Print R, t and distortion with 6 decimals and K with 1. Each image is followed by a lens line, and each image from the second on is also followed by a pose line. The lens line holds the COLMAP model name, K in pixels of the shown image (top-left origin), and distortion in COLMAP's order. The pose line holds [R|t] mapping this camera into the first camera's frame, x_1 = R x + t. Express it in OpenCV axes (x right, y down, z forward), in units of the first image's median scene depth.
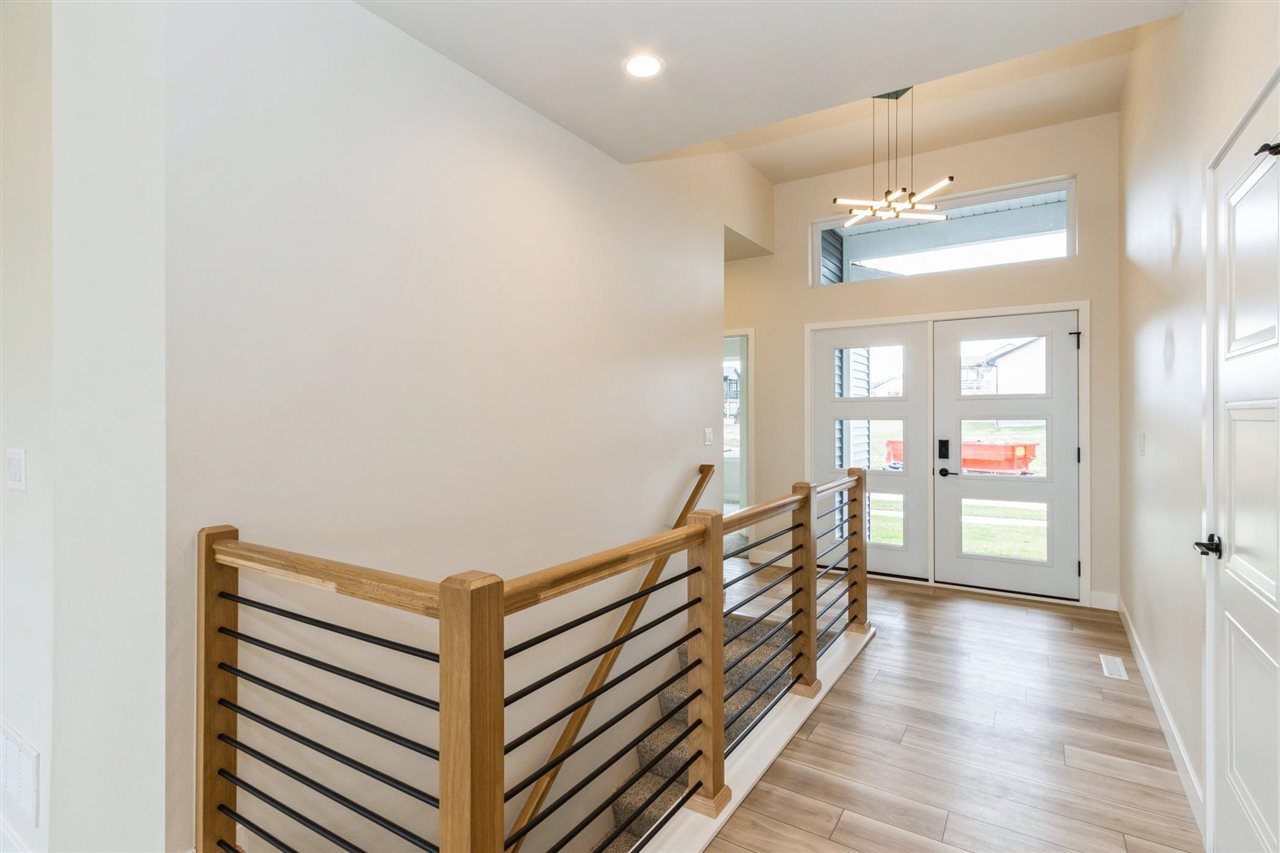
lens RADIAL K [[627.4, 0, 645.0], [0, 627.4, 419.7], [0, 0, 1]] dist [-0.000989, -0.000381]
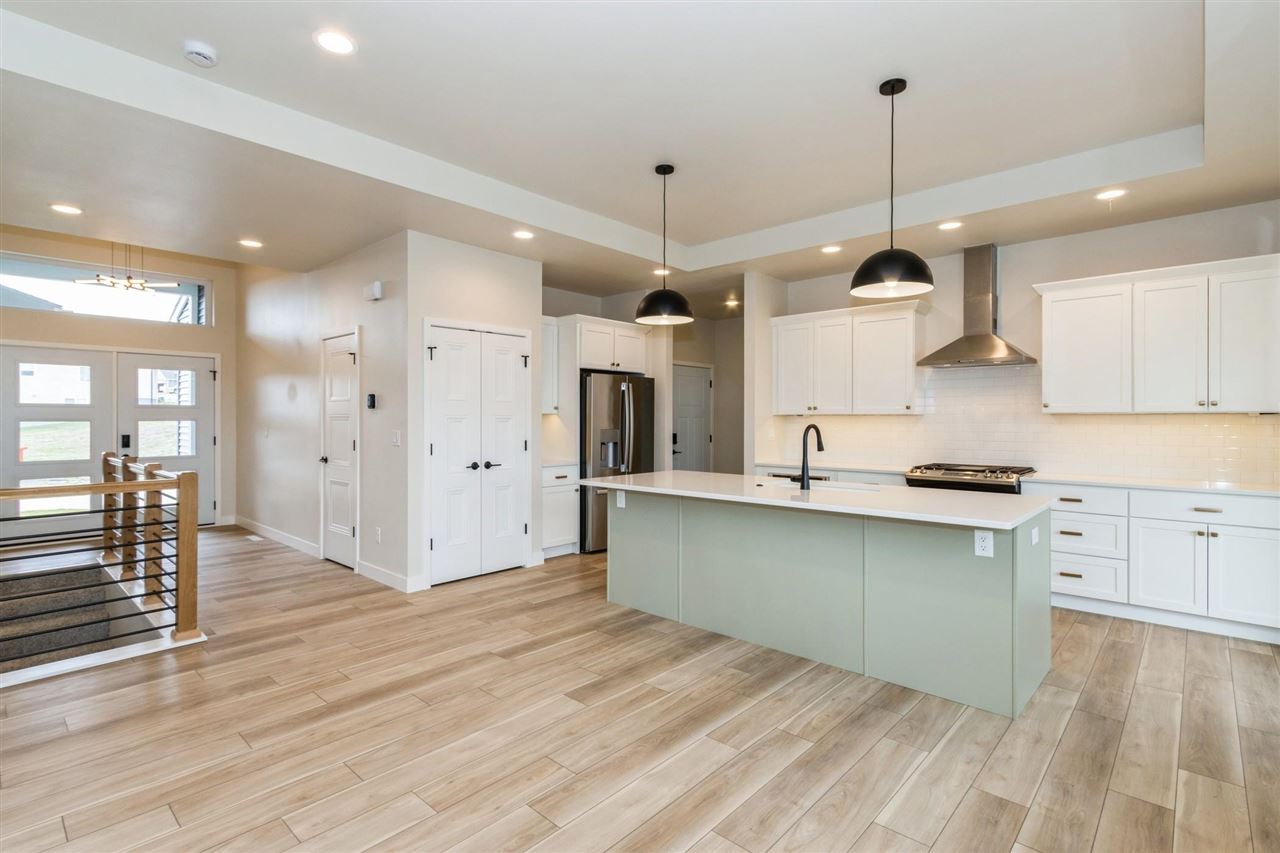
lens RADIAL K [[627.4, 0, 639.0], [0, 627.4, 423.4], [0, 0, 1]] dist [-0.000989, -0.000381]
pose [[0.172428, -0.000957, 0.985022, -0.821370], [0.004617, 0.999989, 0.000163, 0.012058], [-0.985011, 0.004520, 0.172430, -0.466343]]
